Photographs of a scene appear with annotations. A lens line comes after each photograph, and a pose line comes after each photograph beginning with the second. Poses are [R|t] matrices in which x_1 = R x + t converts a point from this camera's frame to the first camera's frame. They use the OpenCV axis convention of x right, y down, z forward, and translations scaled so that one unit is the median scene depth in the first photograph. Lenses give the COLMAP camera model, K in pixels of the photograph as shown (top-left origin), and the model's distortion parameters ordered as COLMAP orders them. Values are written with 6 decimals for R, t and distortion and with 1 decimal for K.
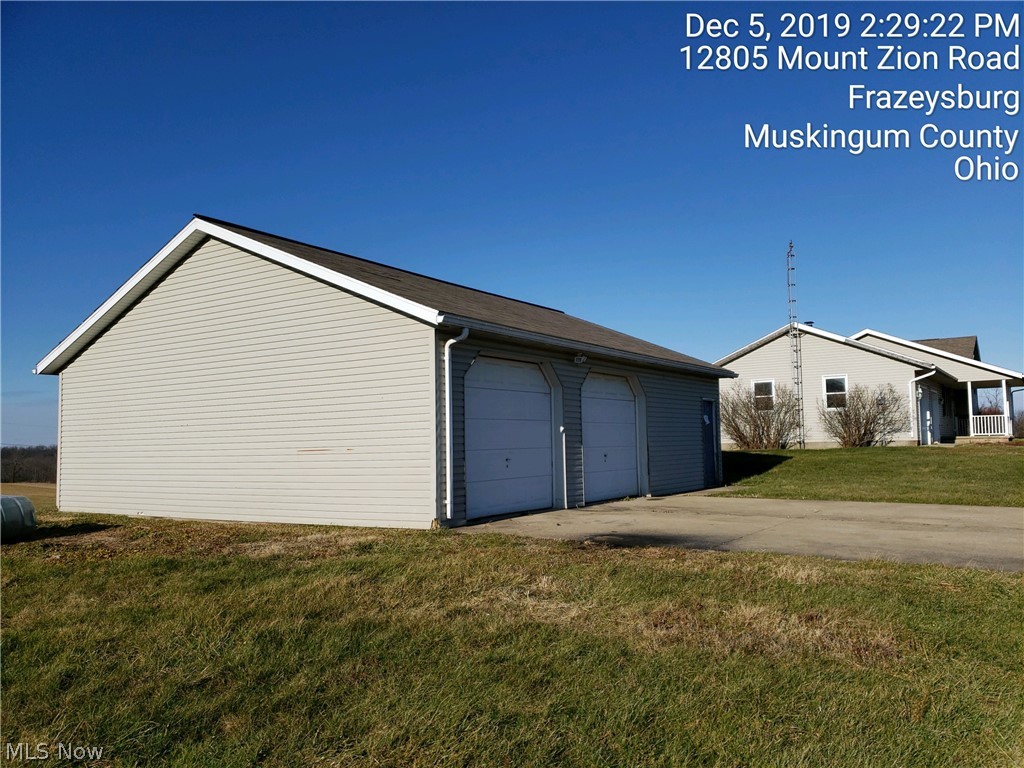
lens RADIAL K [[803.5, 0, 512.0], [0, 803.5, 384.0], [0, 0, 1]] dist [-0.056969, 0.185813]
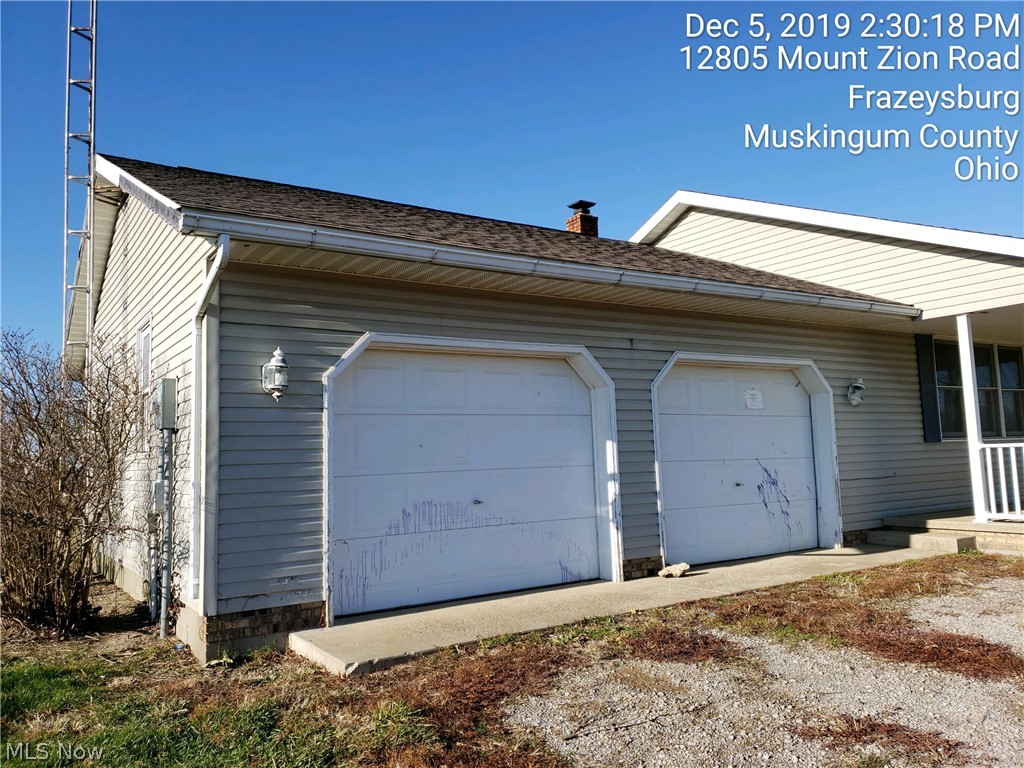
lens RADIAL K [[796.7, 0, 512.0], [0, 796.7, 384.0], [0, 0, 1]] dist [0.076001, -0.009397]
pose [[0.912425, -0.056356, -0.405344, 0.622560], [0.049904, 0.998403, -0.026478, 0.022342], [0.406189, 0.003931, 0.913780, 0.801824]]
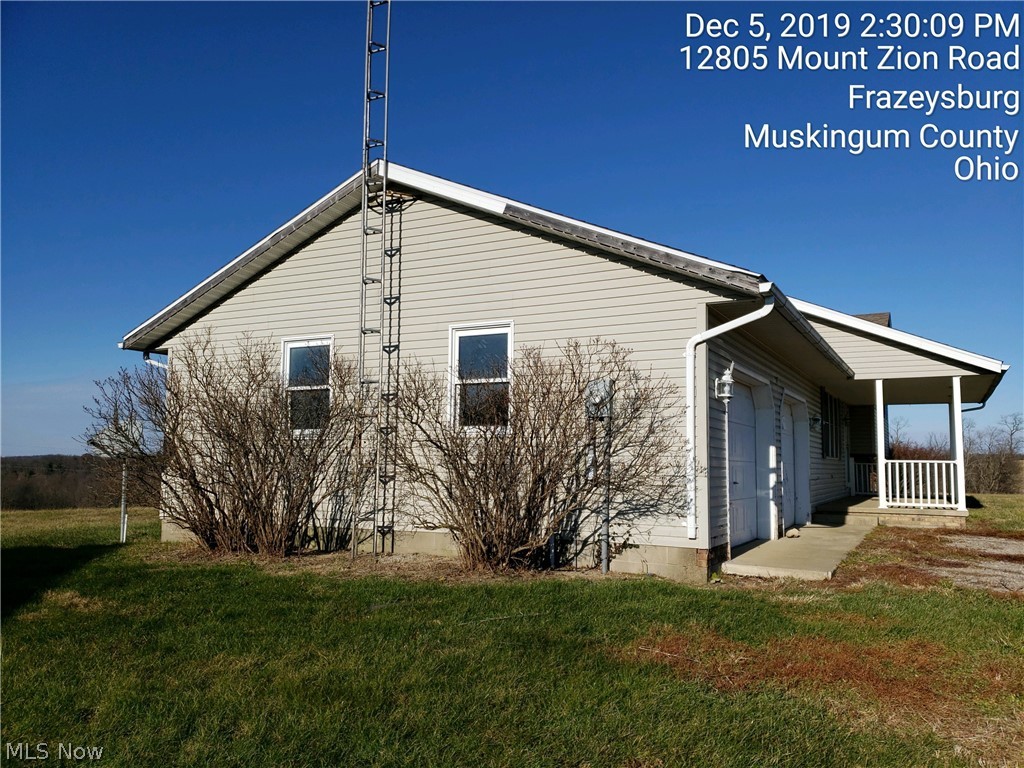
lens RADIAL K [[796.7, 0, 512.0], [0, 796.7, 384.0], [0, 0, 1]] dist [0.076001, -0.009397]
pose [[0.994753, 0.037821, 0.095057, 0.384440], [-0.035035, 0.998911, -0.030803, 0.022194], [-0.096119, 0.027311, 0.994995, 0.681035]]
